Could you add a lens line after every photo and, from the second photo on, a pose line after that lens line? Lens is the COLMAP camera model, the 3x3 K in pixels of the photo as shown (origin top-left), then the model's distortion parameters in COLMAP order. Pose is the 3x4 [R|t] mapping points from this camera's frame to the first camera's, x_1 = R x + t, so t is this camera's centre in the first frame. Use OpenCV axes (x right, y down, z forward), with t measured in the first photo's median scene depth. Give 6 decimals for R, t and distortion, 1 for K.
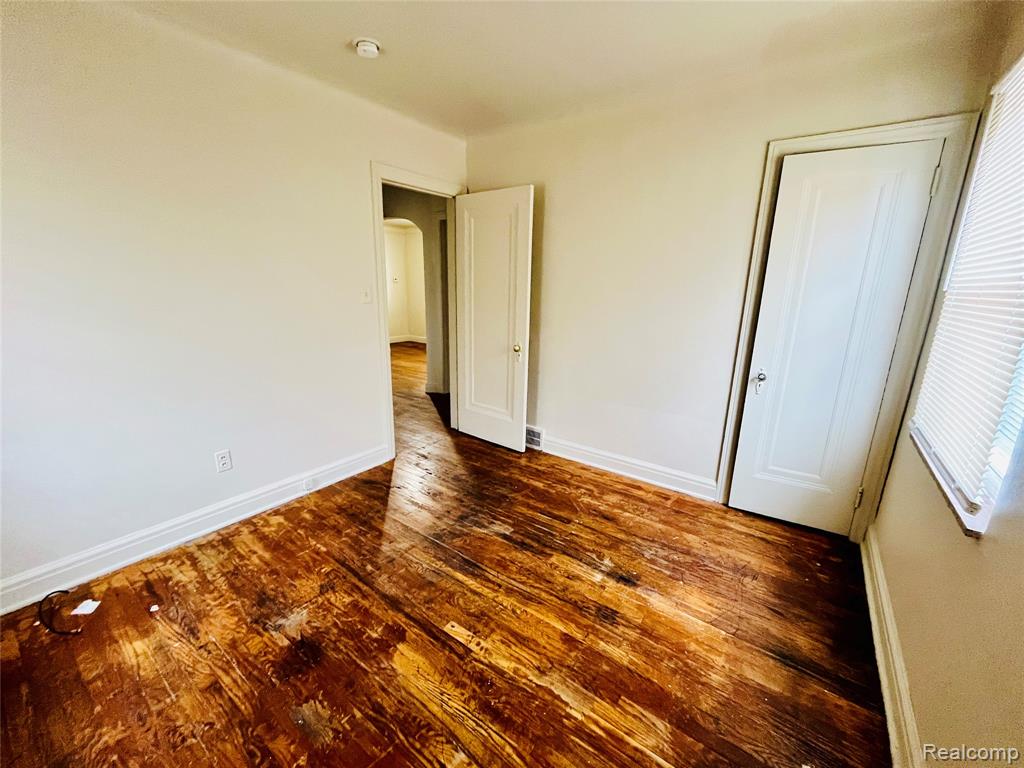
lens RADIAL K [[413.3, 0, 518.2], [0, 413.3, 390.0], [0, 0, 1]] dist [-0.003485, -0.000657]
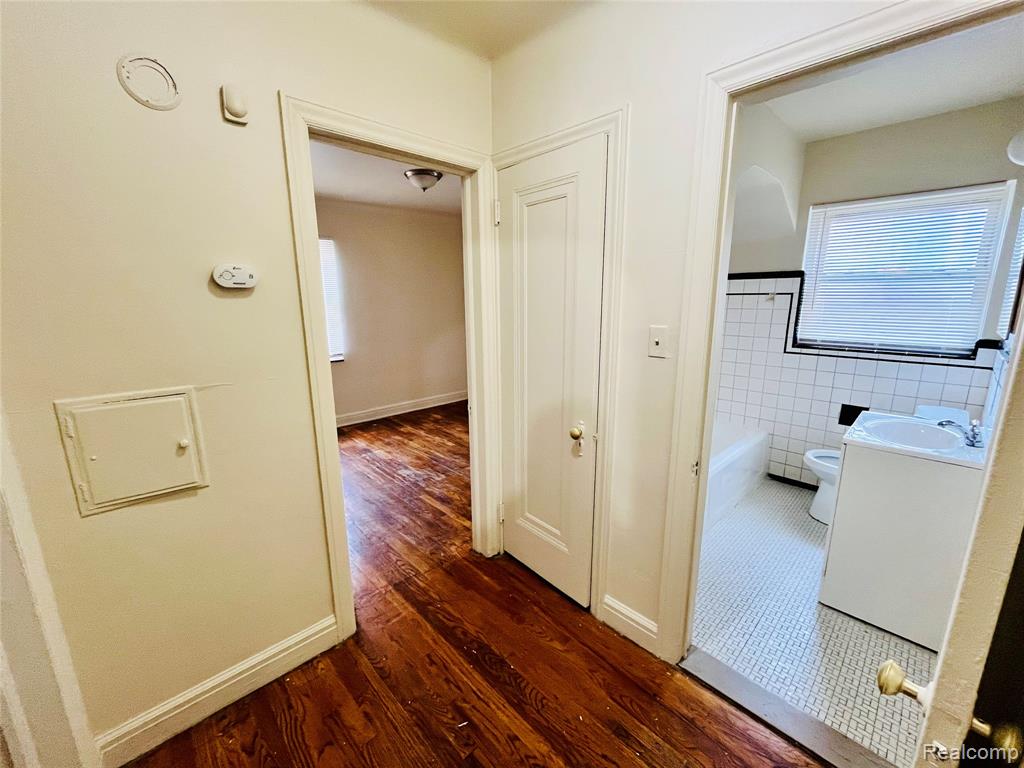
lens RADIAL K [[413.3, 0, 514.2], [0, 413.3, 383.5], [0, 0, 1]] dist [-0.003485, -0.000657]
pose [[-0.980726, -0.055674, 0.187290, -0.825975], [0.035902, 0.890877, 0.452823, -0.732419], [-0.192063, 0.450819, -0.871707, 2.487905]]
